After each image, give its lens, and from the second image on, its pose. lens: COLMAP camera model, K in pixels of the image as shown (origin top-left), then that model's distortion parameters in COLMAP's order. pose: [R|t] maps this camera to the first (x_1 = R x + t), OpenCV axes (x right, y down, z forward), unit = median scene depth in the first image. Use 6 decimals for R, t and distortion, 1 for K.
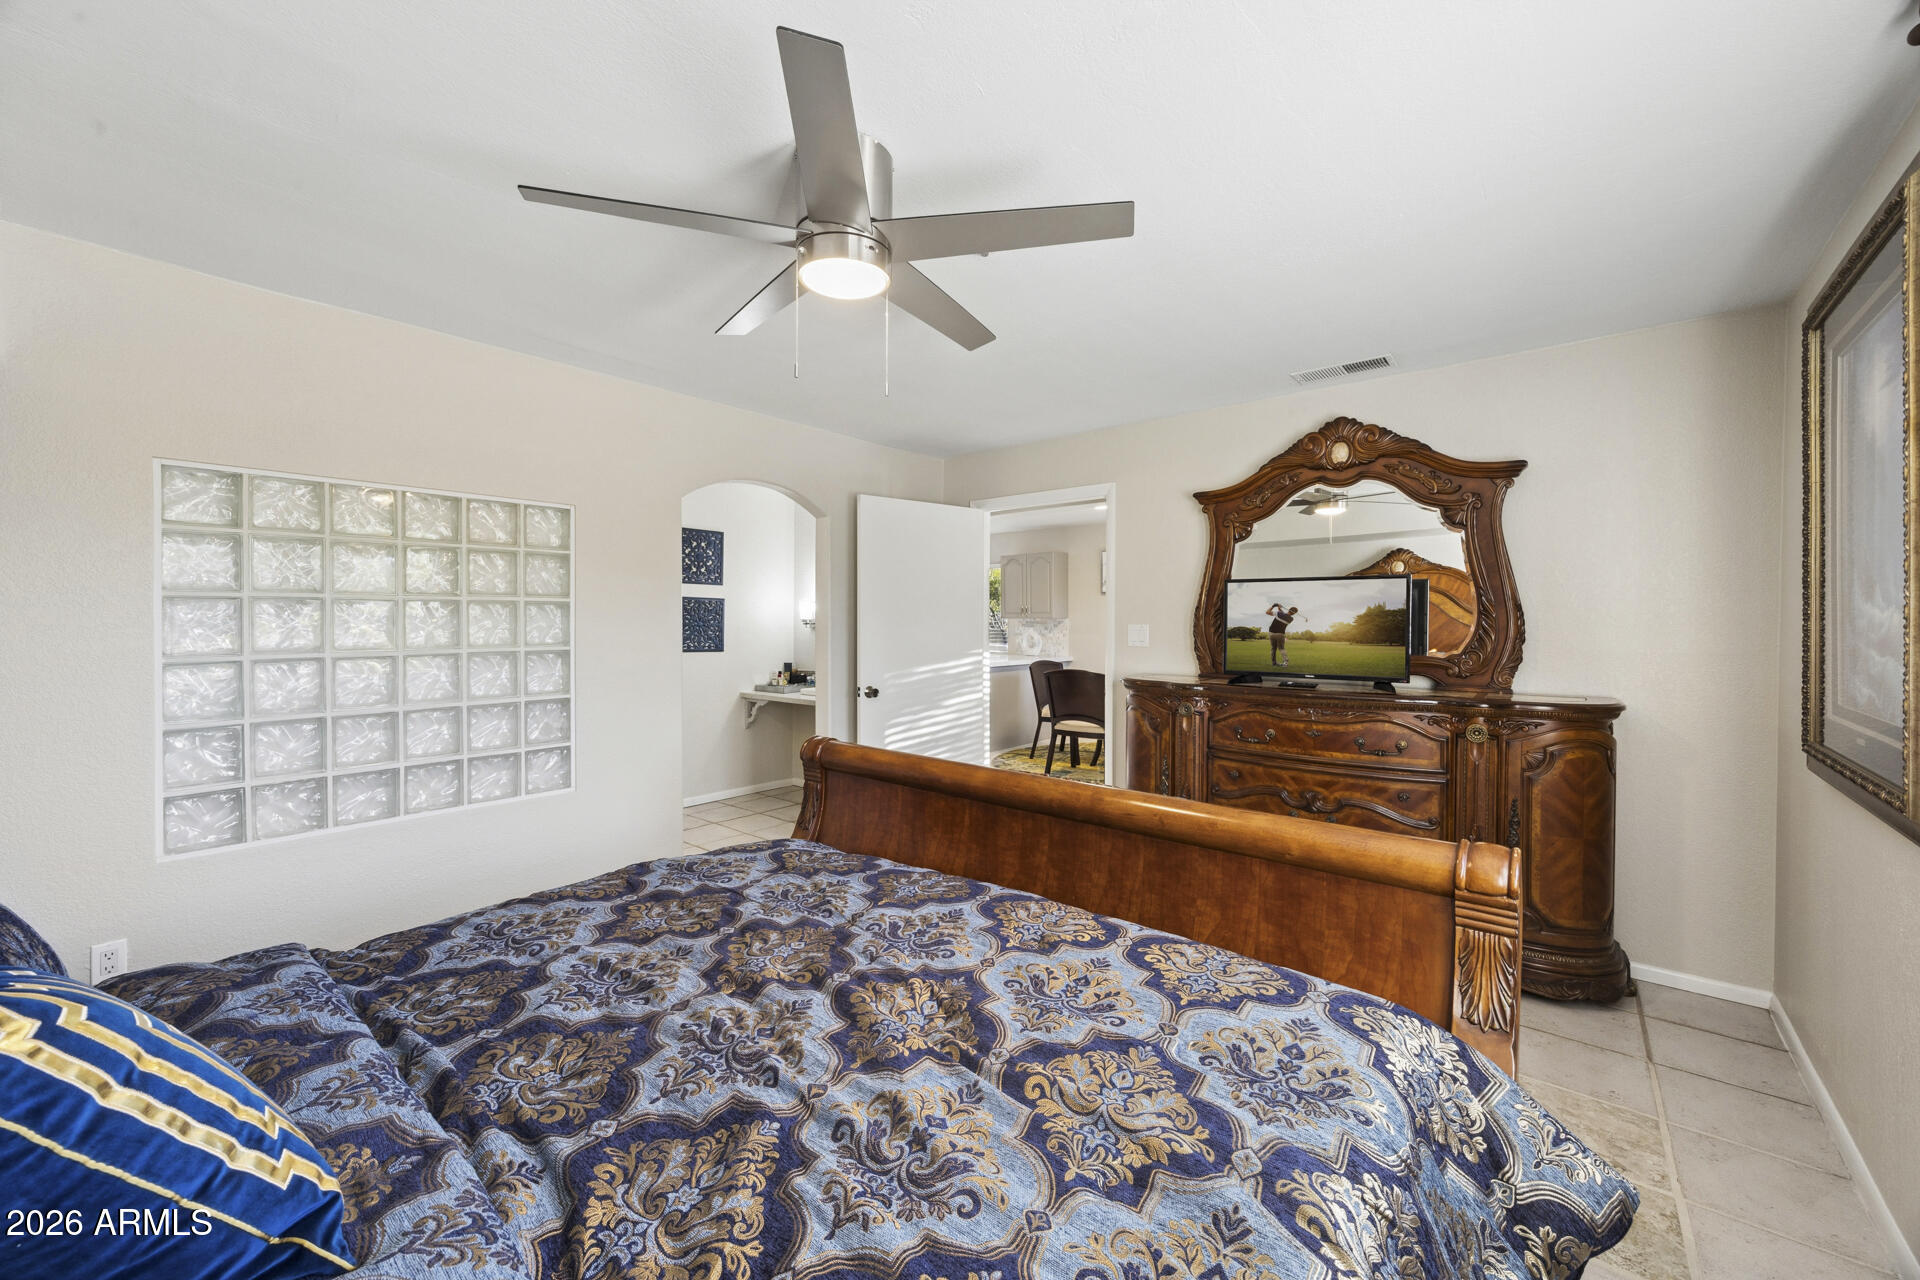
lens RADIAL K [[748.6, 0, 953.0], [0, 748.6, 632.8], [0, 0, 1]] dist [0.000339, -0.000006]
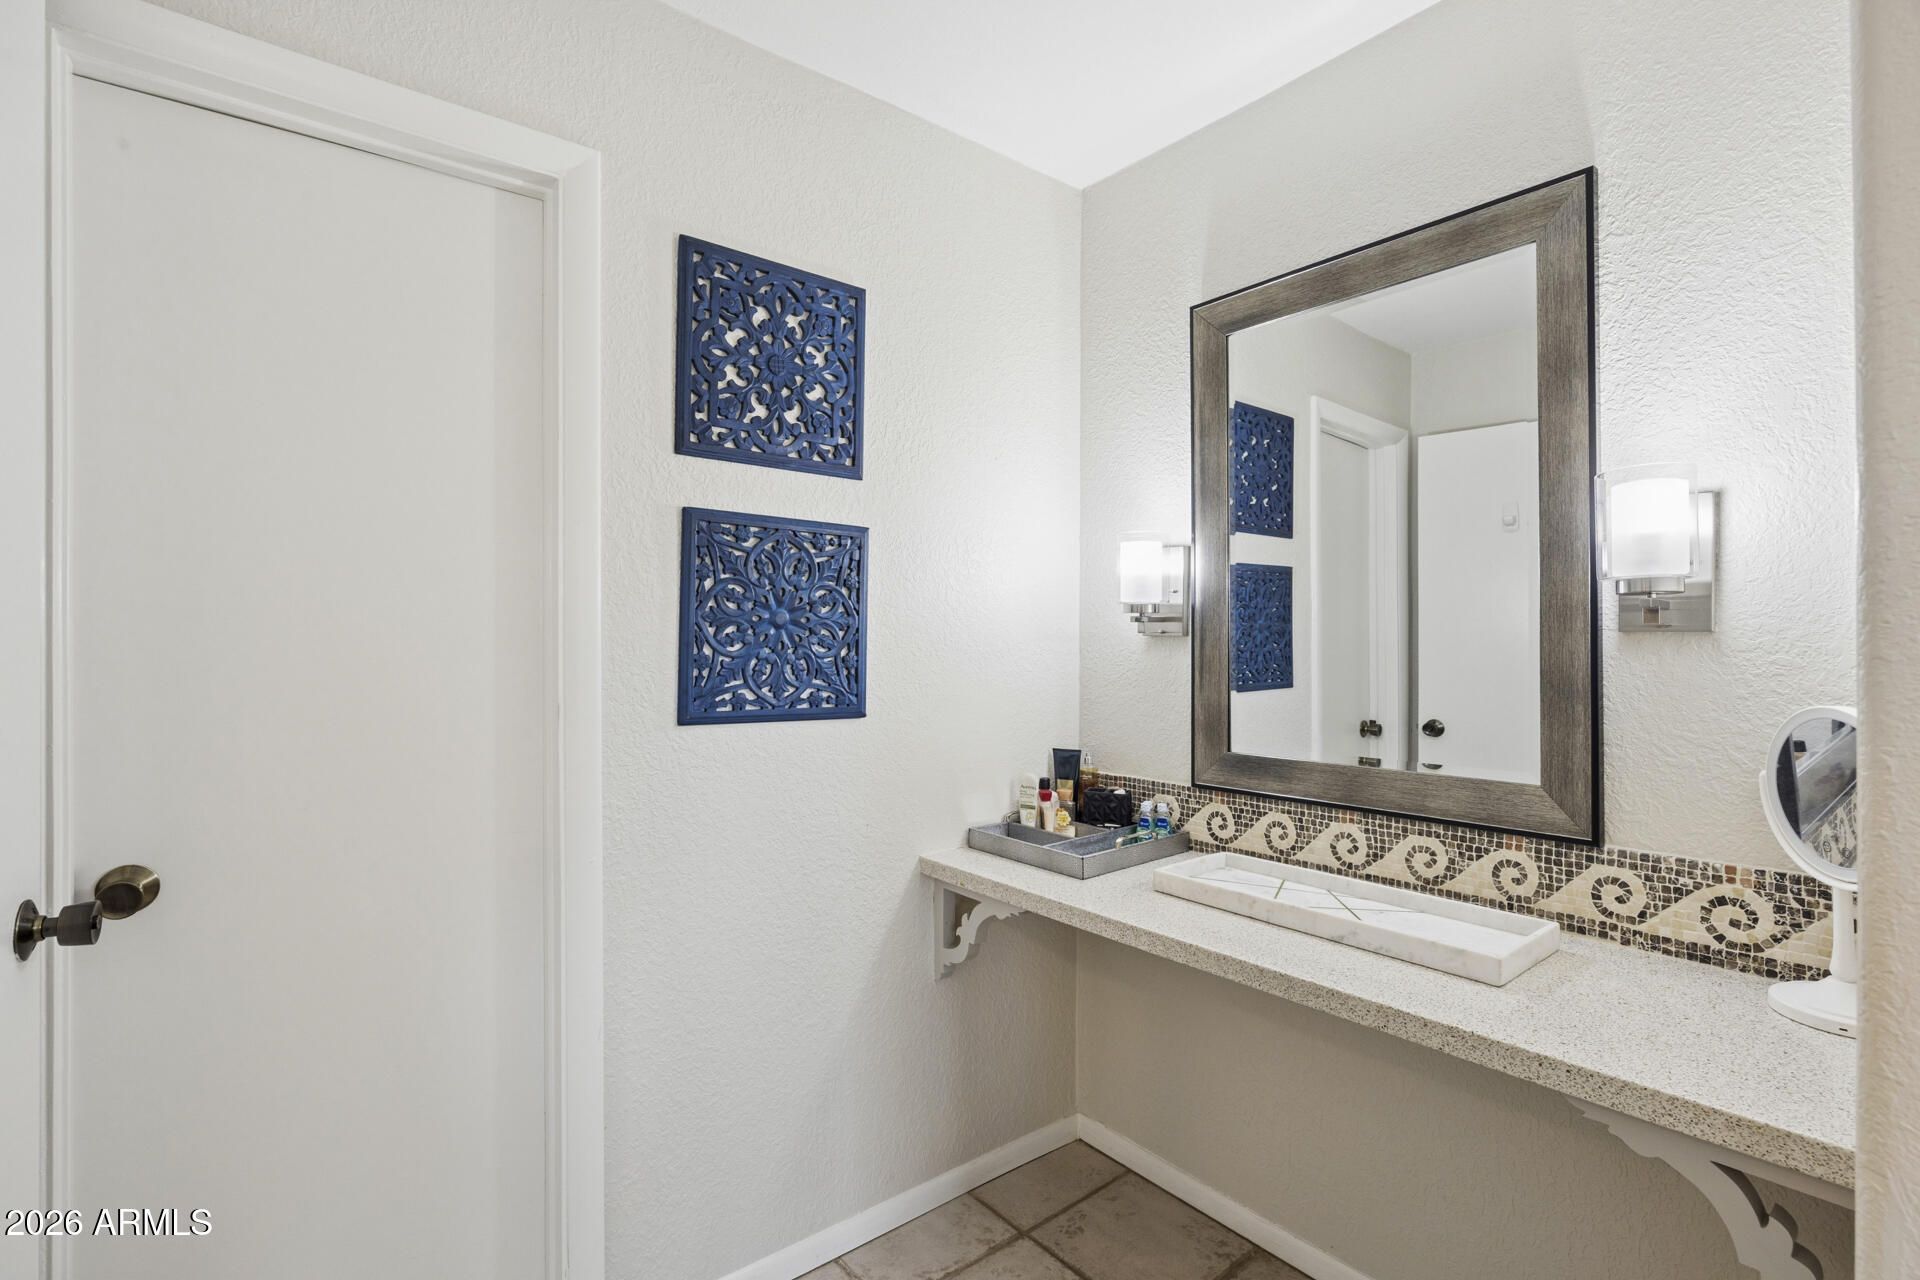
lens RADIAL K [[894.7, 0, 961.1], [0, 894.7, 635.8], [0, 0, 1]] dist [-0.011049, -0.001112]
pose [[0.982208, -0.003111, -0.187768, -0.210307], [-0.001106, 0.999750, -0.022349, 0.001949], [0.187791, 0.022159, 0.981959, 0.685807]]
